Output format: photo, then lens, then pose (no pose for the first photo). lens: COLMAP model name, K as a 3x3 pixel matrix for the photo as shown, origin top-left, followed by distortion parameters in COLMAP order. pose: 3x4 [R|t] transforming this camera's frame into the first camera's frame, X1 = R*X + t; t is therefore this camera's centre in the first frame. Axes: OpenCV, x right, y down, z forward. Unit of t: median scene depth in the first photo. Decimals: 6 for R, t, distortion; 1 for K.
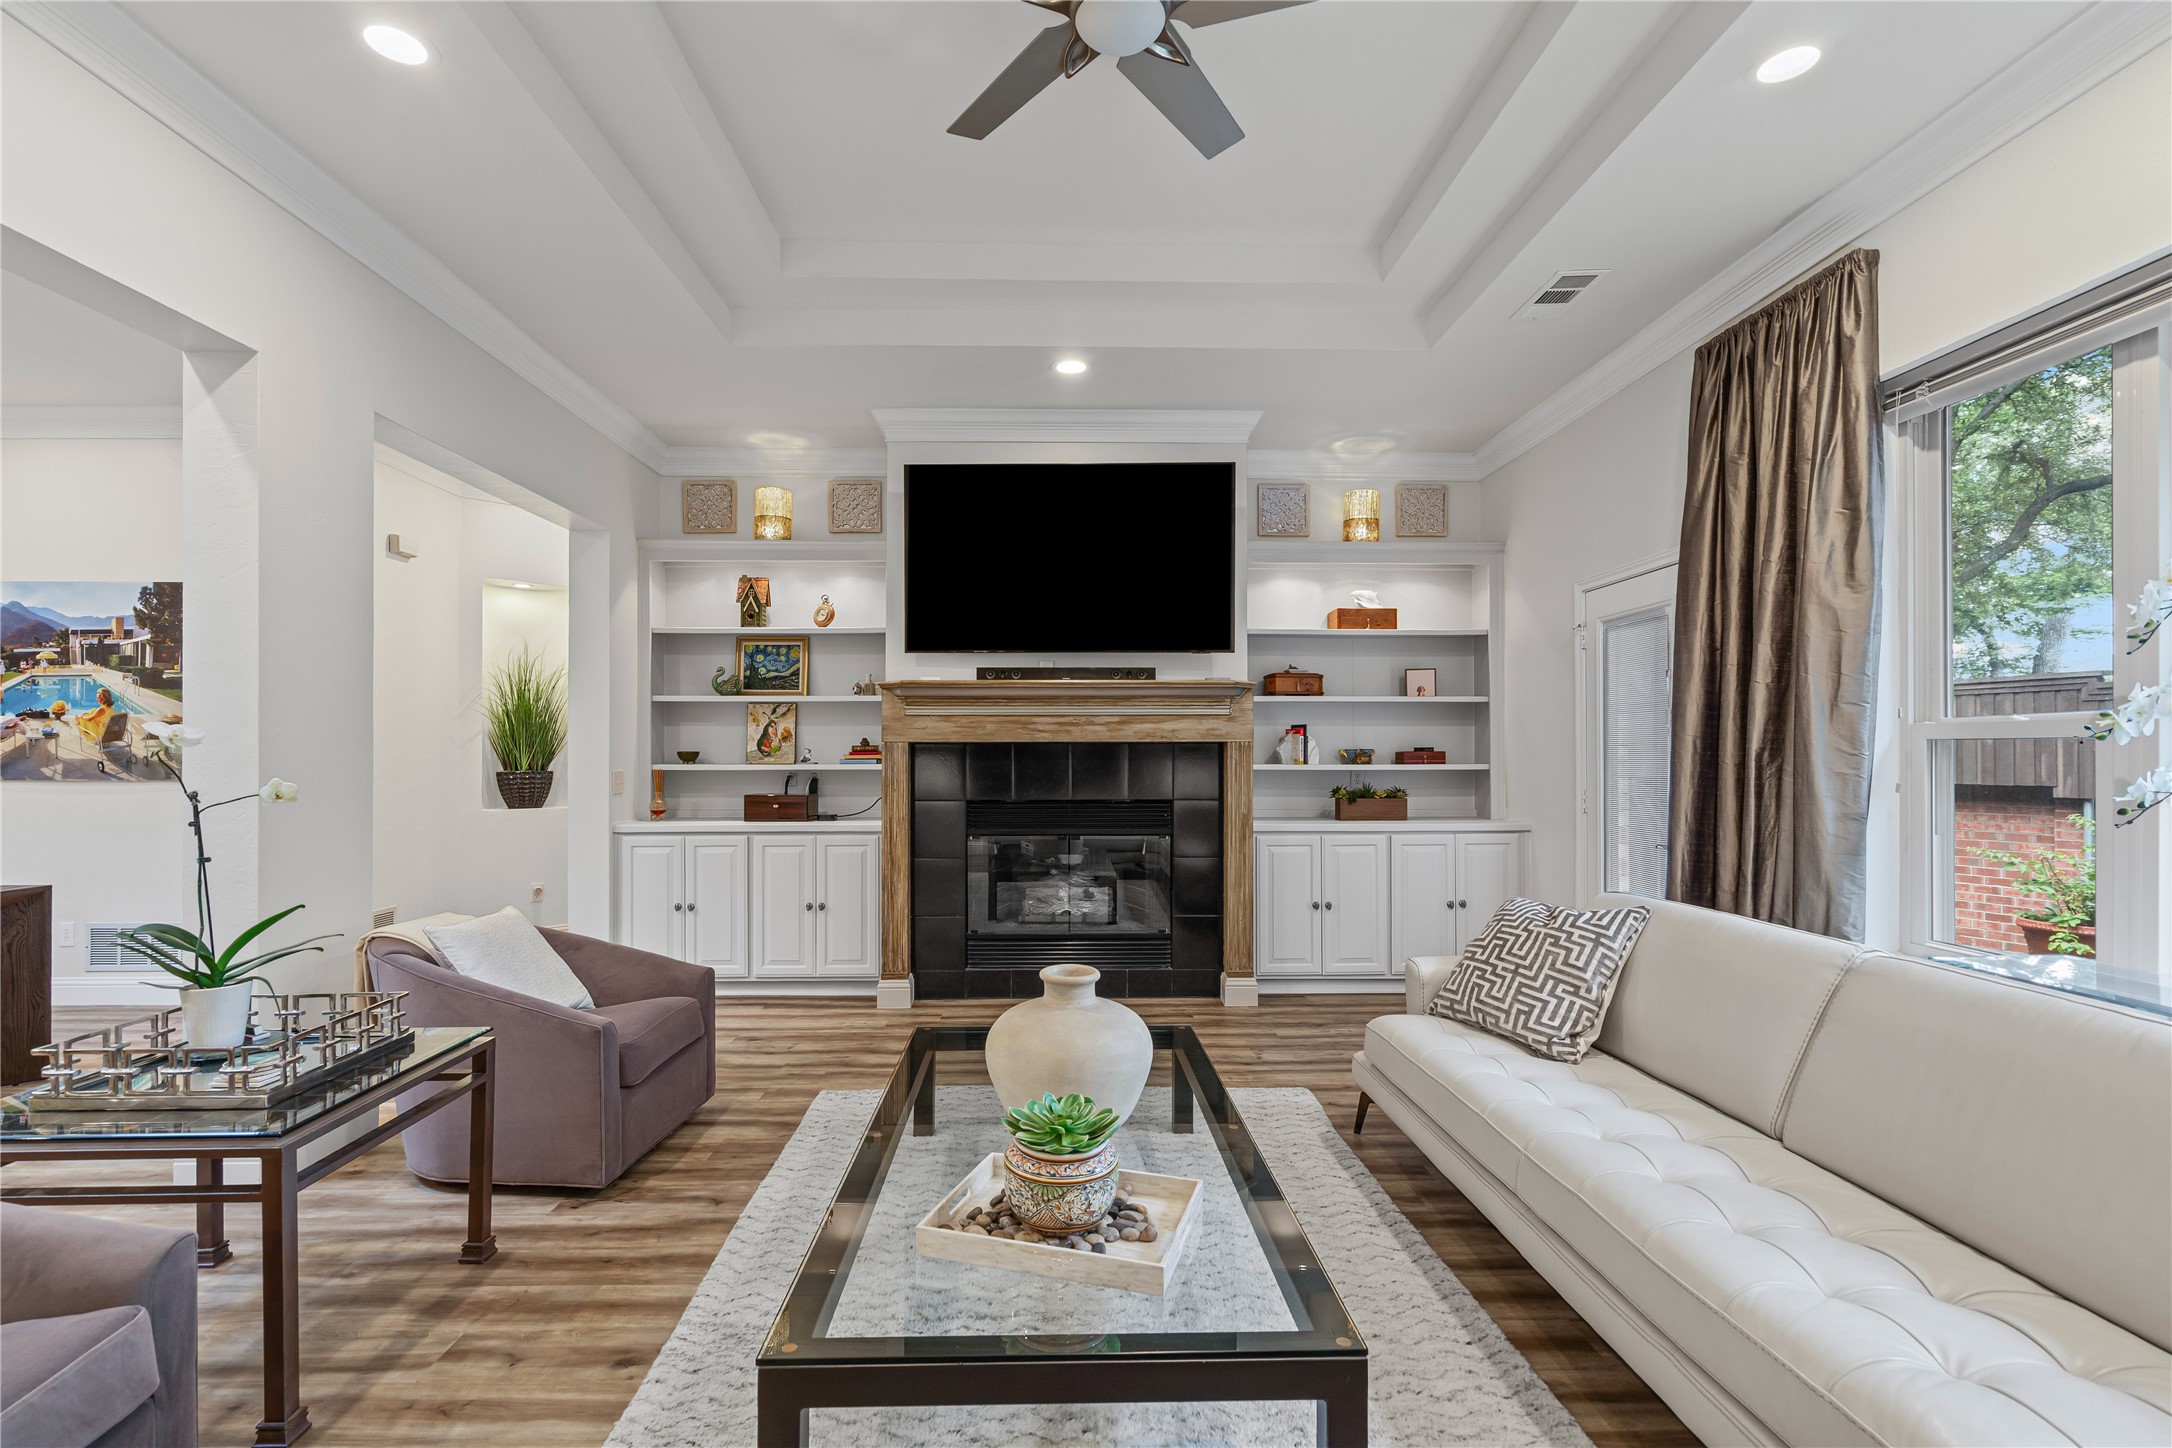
lens RADIAL K [[988.6, 0, 1078.1], [0, 988.6, 760.6], [0, 0, 1]] dist [0.005915, 0.000934]
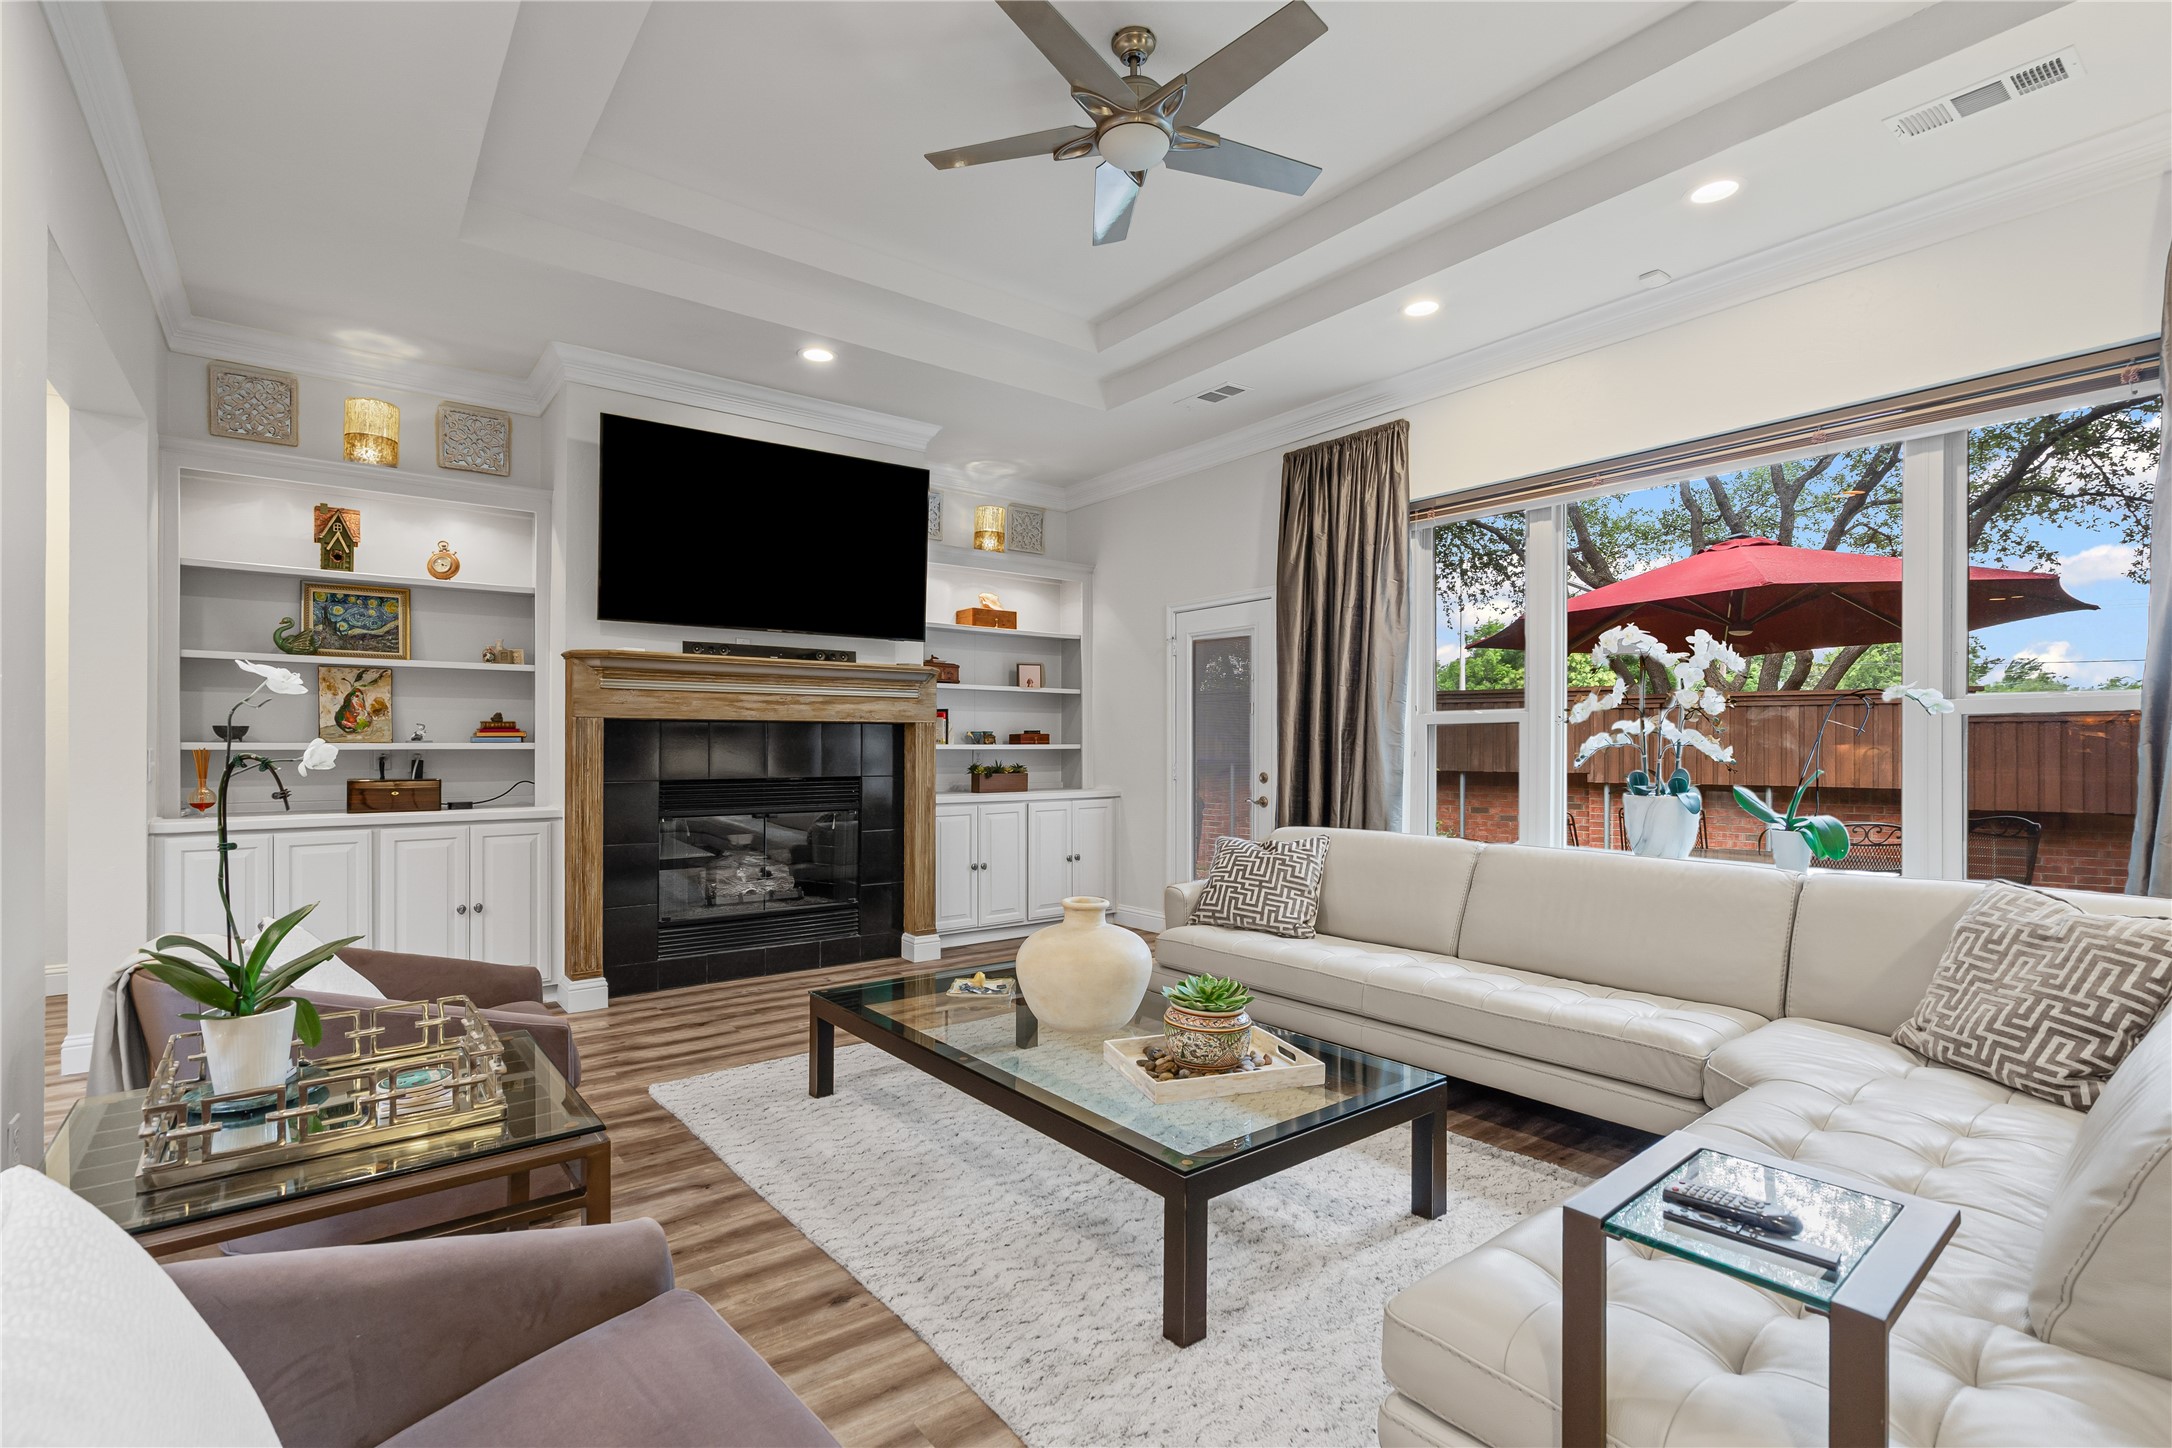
lens RADIAL K [[988.6, 0, 1070.3], [0, 988.6, 760.6], [0, 0, 1]] dist [0.005915, 0.000934]
pose [[0.811915, -0.007578, 0.583727, -0.331303], [0.001792, 0.999943, 0.010490, 0.011346], [-0.583774, -0.007471, 0.811882, 0.006203]]
